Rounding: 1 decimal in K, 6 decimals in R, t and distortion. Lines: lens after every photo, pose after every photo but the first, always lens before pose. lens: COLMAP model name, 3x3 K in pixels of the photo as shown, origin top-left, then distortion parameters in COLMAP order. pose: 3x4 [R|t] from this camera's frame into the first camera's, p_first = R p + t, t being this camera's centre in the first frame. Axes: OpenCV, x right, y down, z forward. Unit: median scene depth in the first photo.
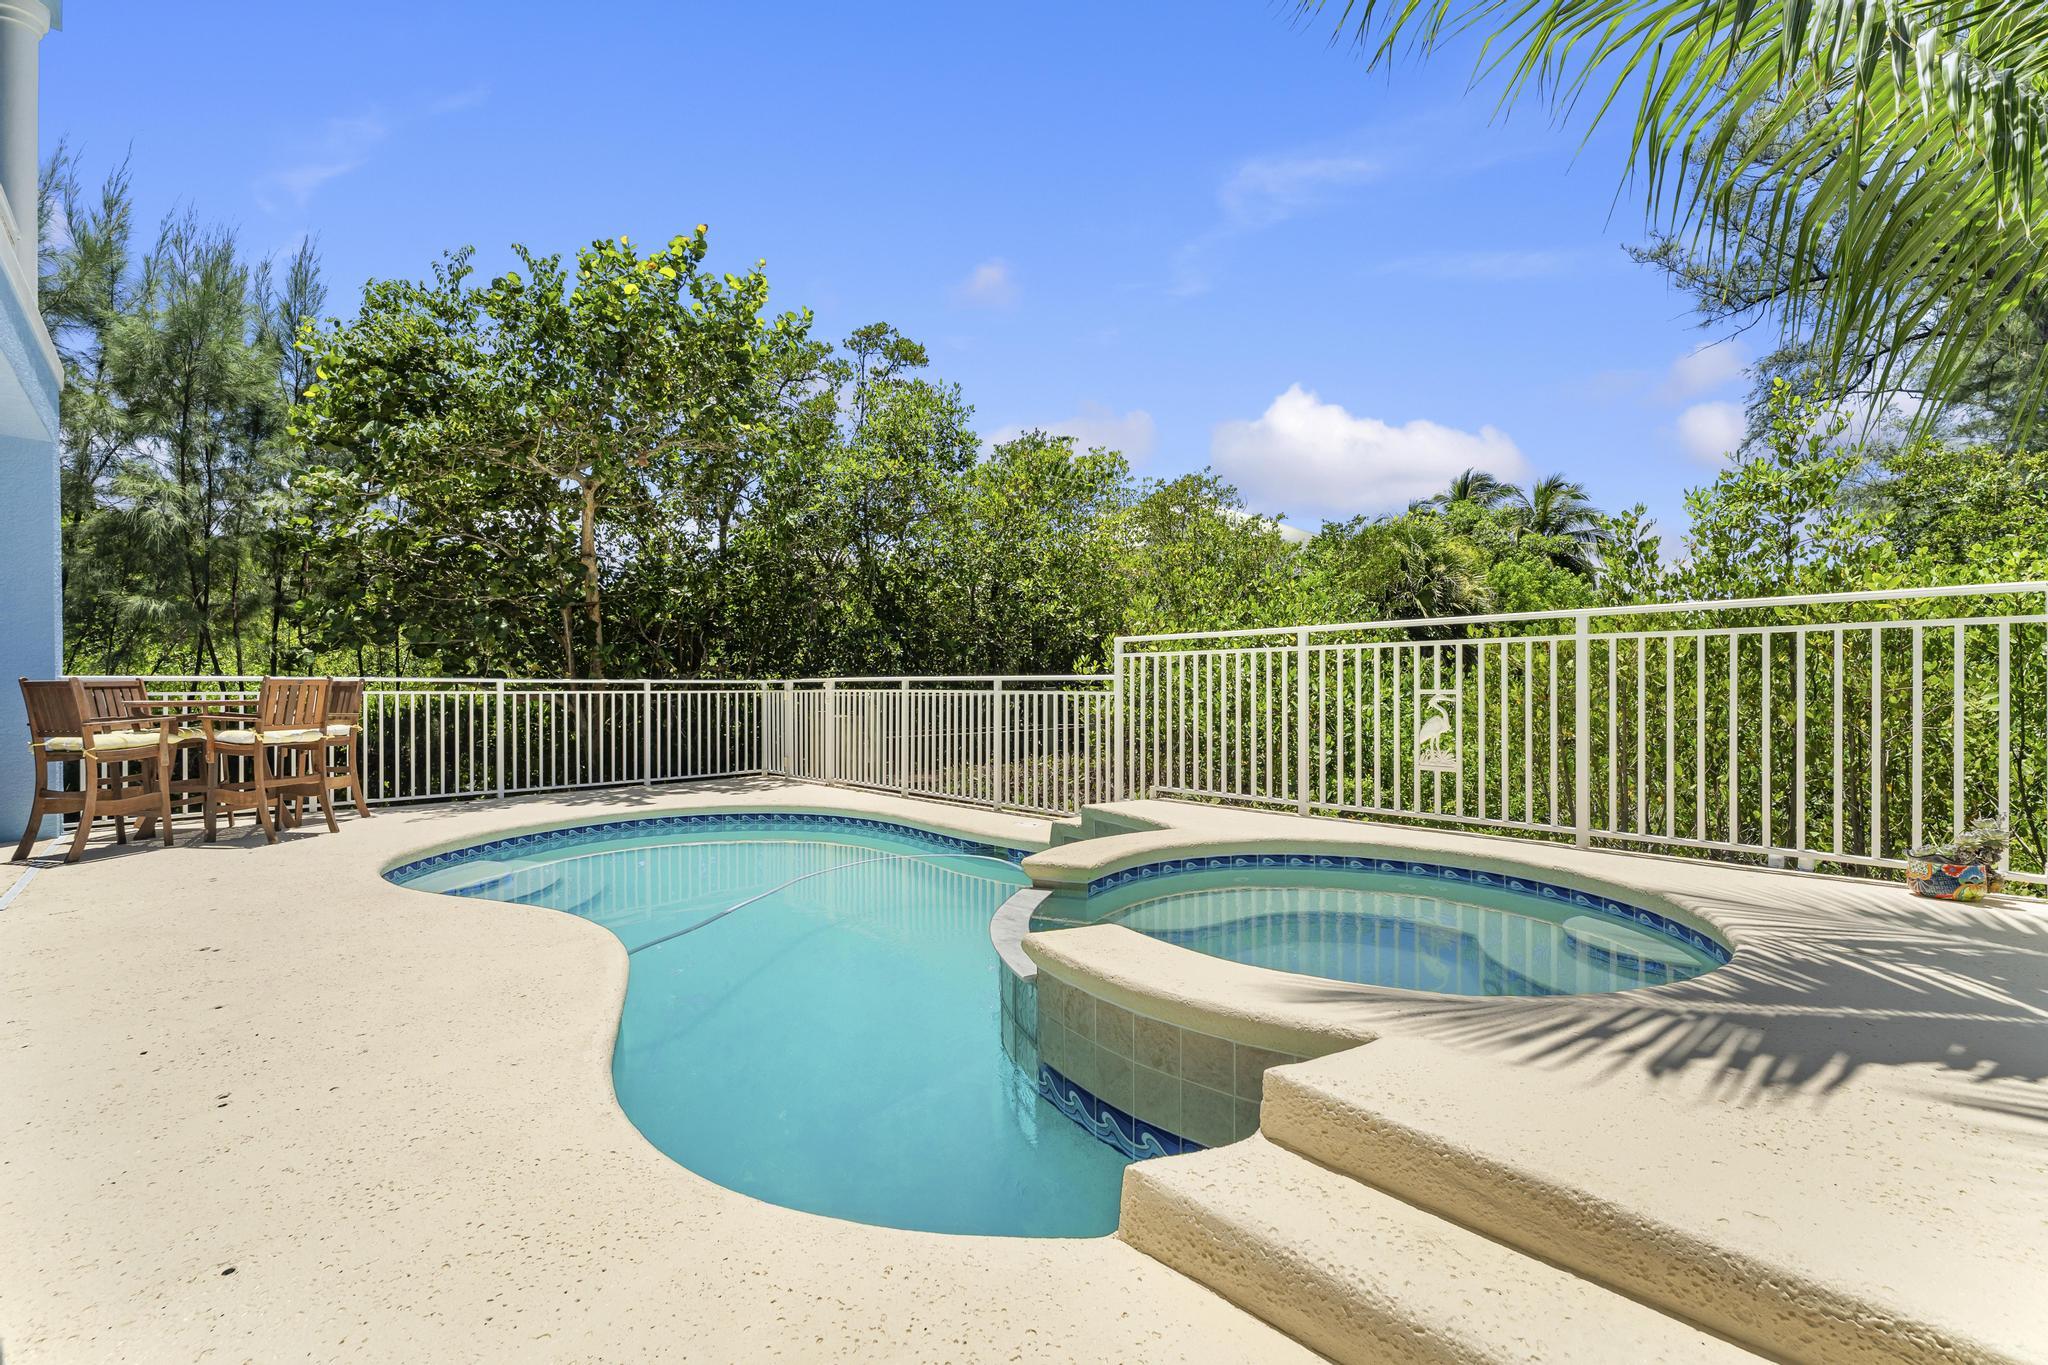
lens RADIAL K [[815.2, 0, 1039.7], [0, 815.2, 691.1], [0, 0, 1]] dist [0.011092, -0.000360]
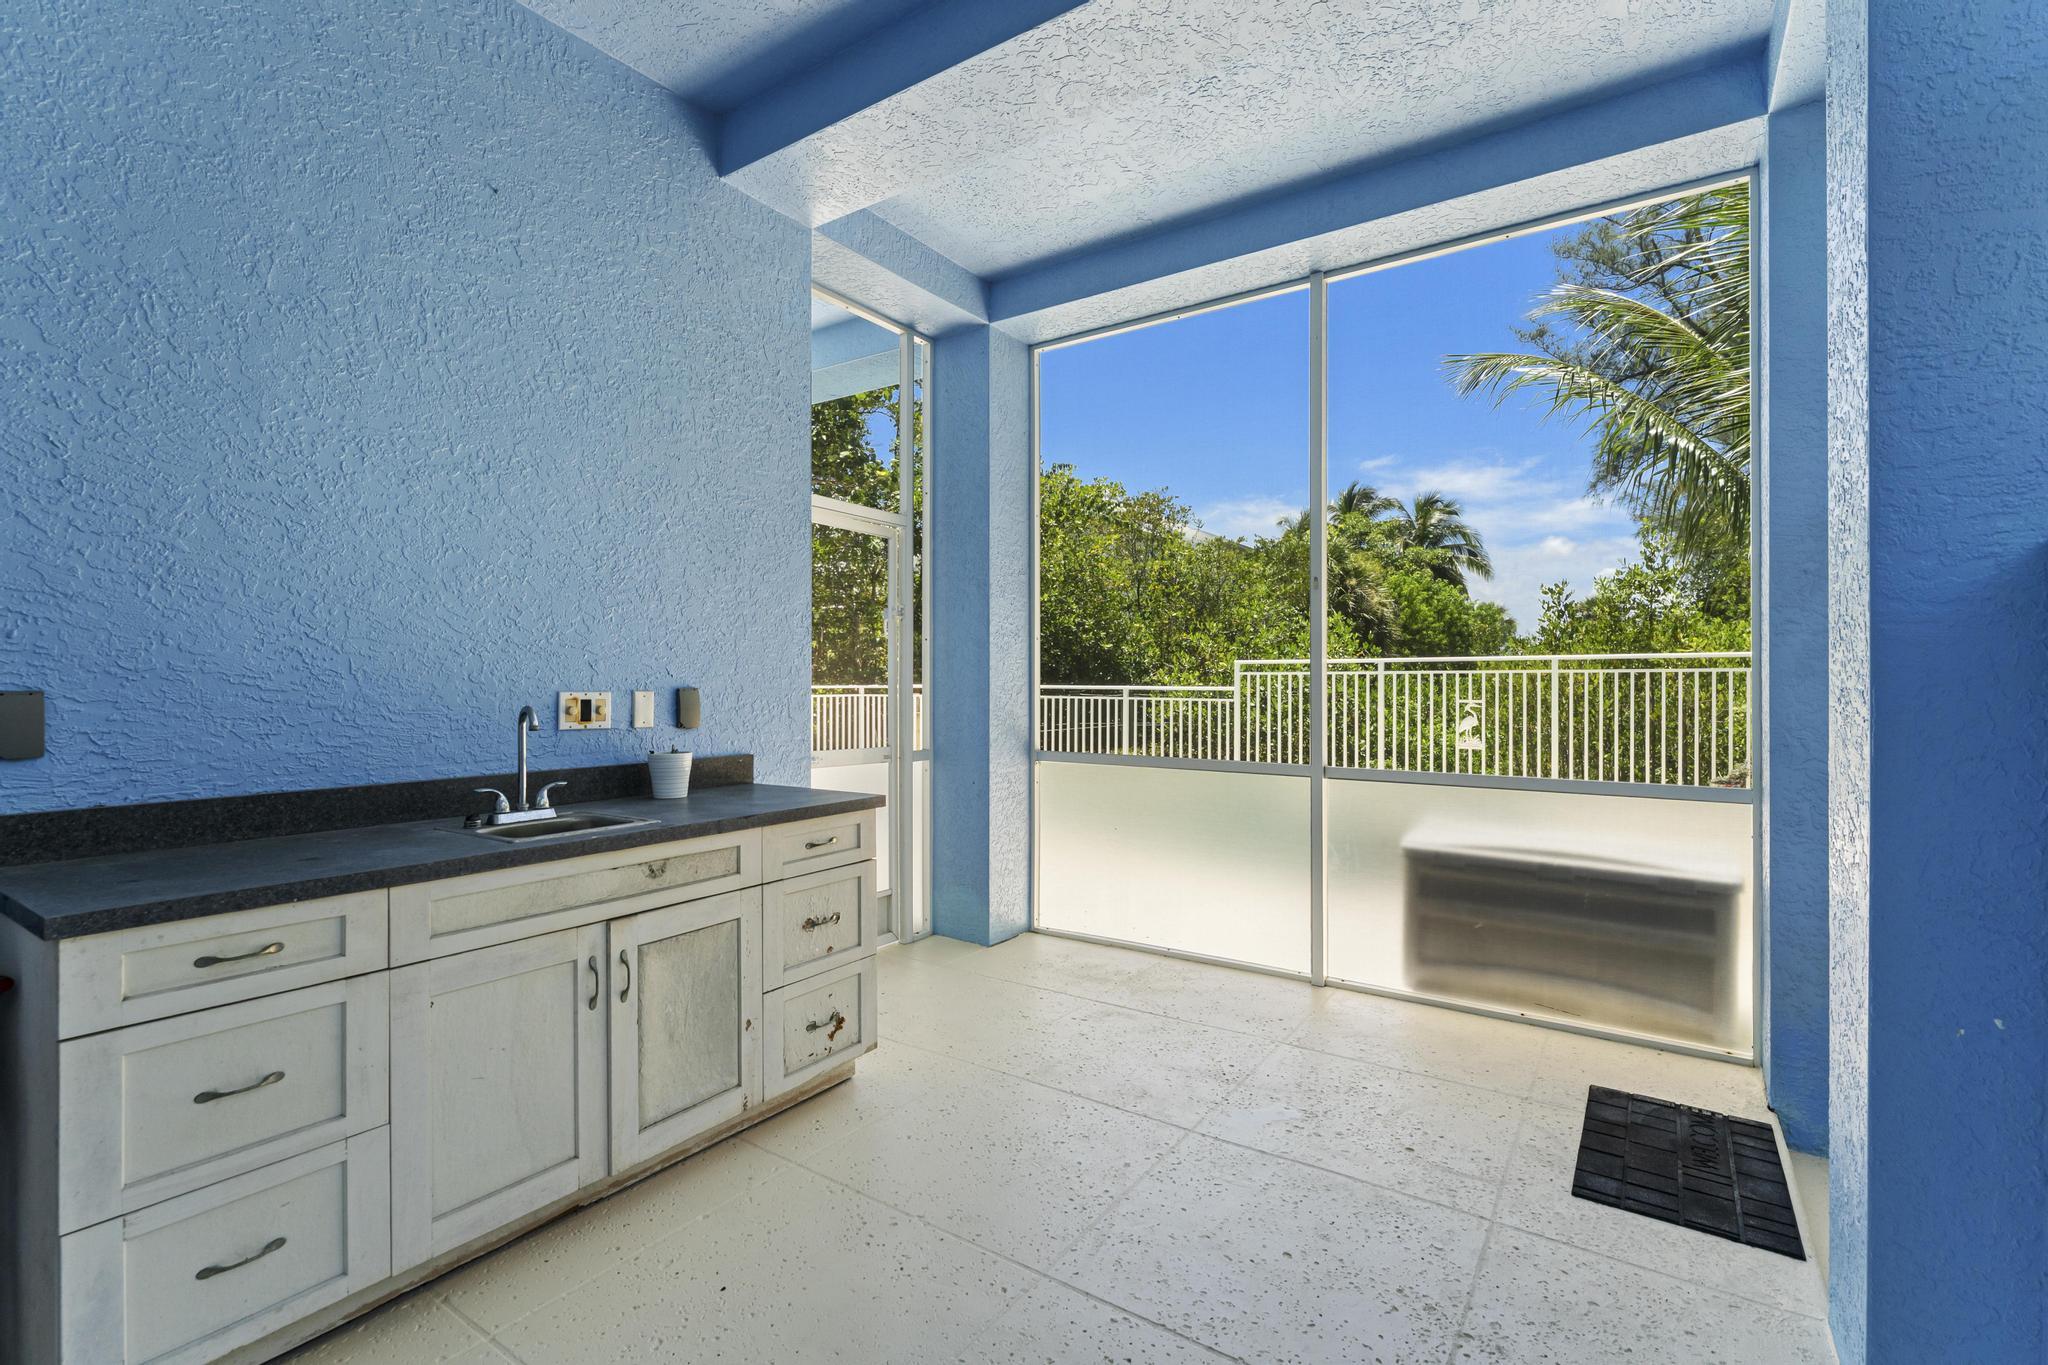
lens RADIAL K [[933.7, 0, 1023.9], [0, 933.7, 688.4], [0, 0, 1]] dist [0.002574, 0.000137]
pose [[0.983688, 0.003398, 0.179848, -0.533116], [-0.003539, 0.999994, 0.000462, -0.016467], [-0.179846, -0.001091, 0.983694, -0.500346]]
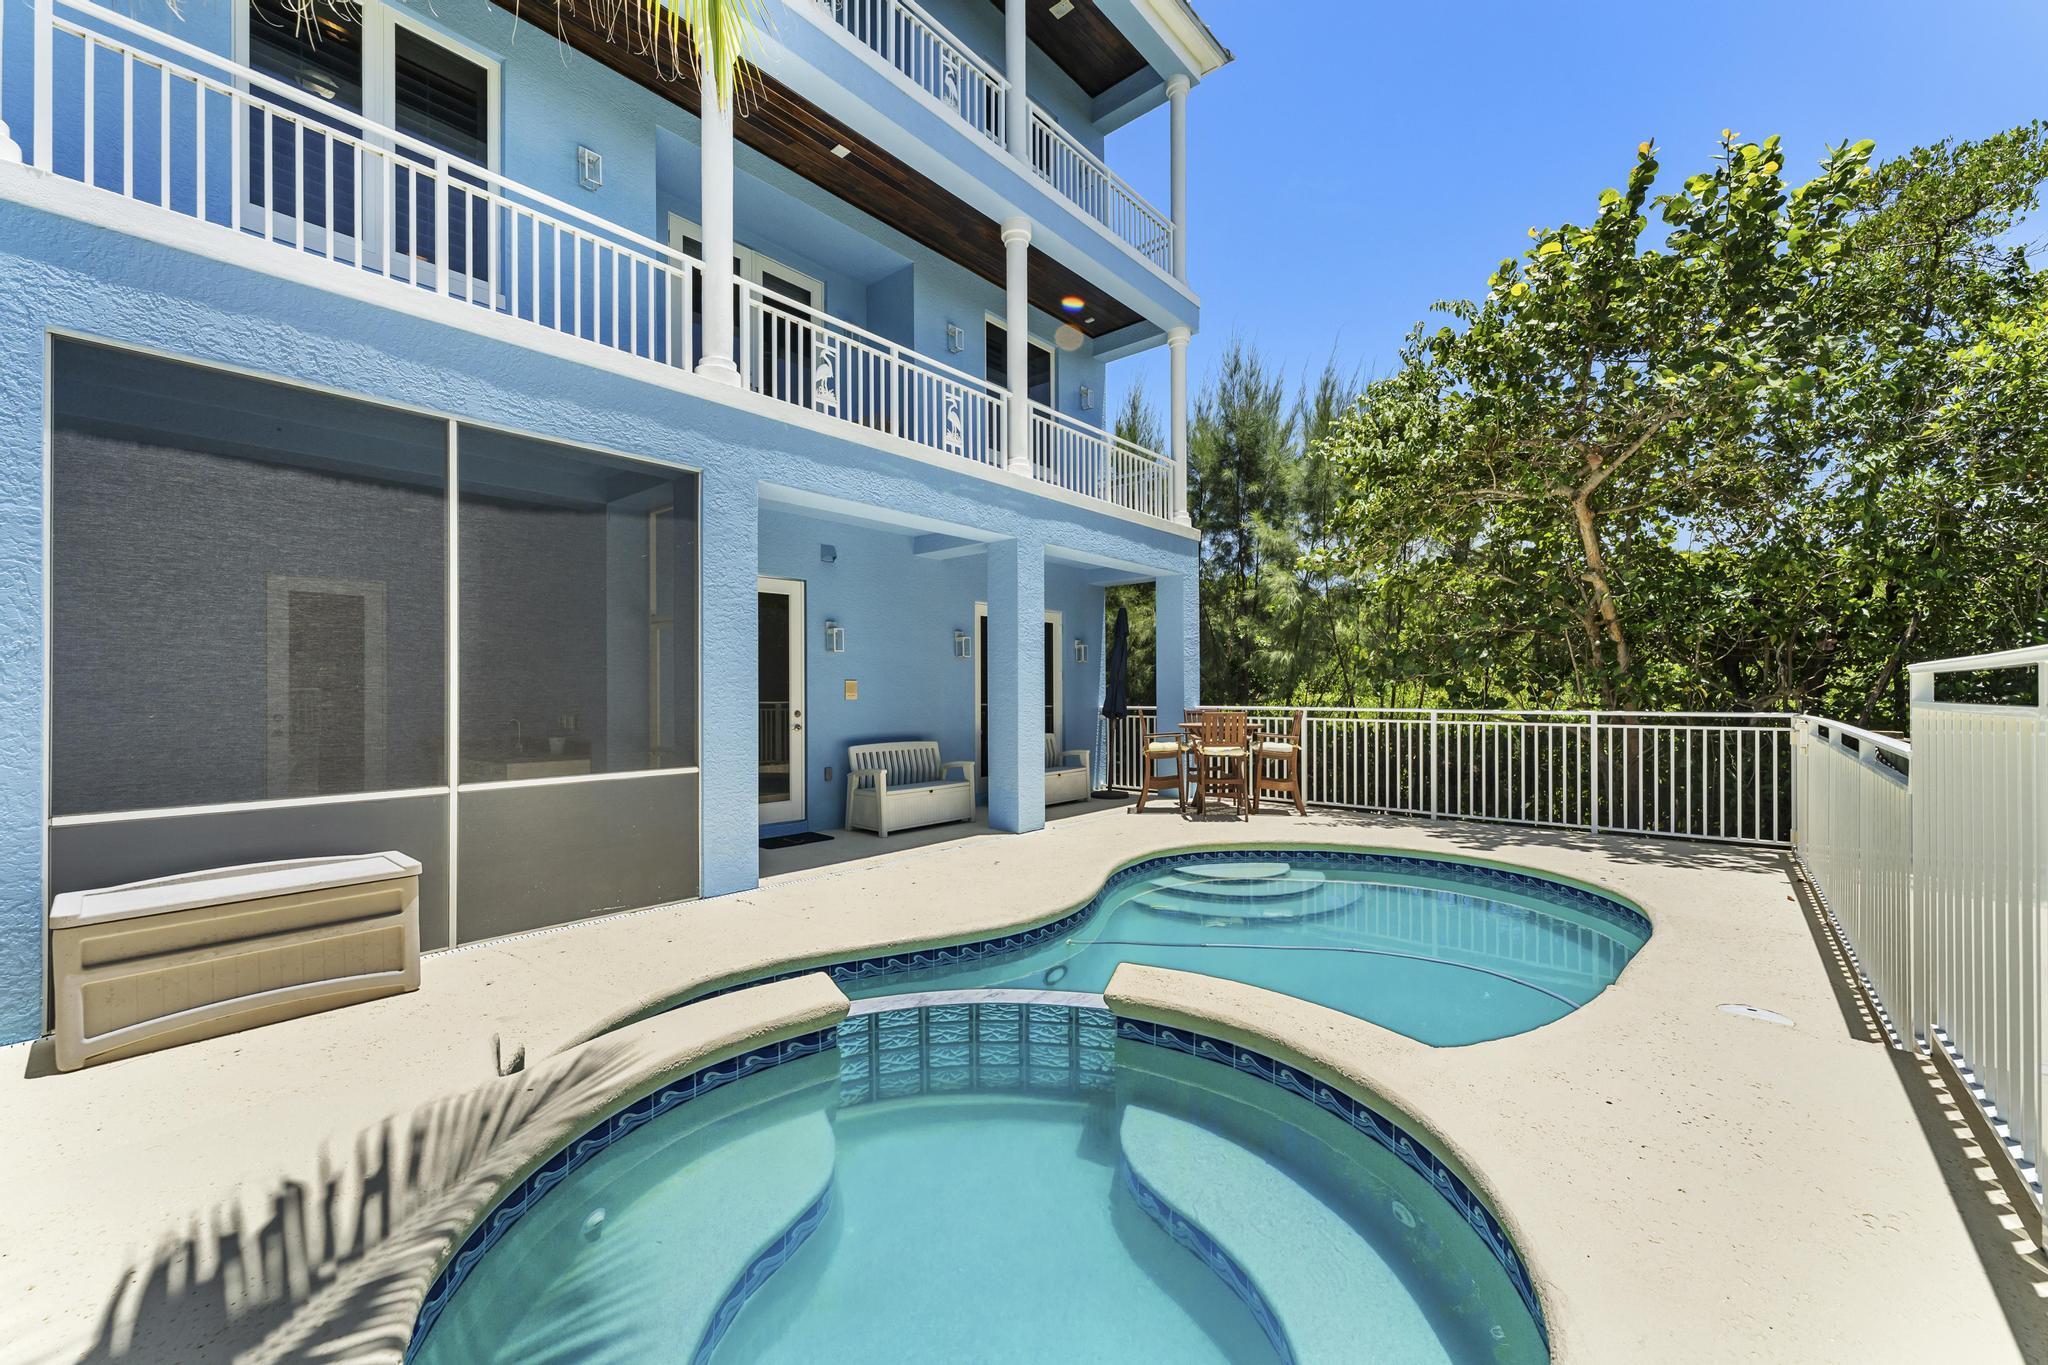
lens RADIAL K [[815.2, 0, 1033.4], [0, 815.2, 695.8], [0, 0, 1]] dist [0.011092, -0.000360]
pose [[0.077807, -0.002361, -0.996966, 0.405080], [0.007207, 0.999972, -0.001805, -0.037779], [0.996942, -0.007045, 0.077821, 0.400967]]
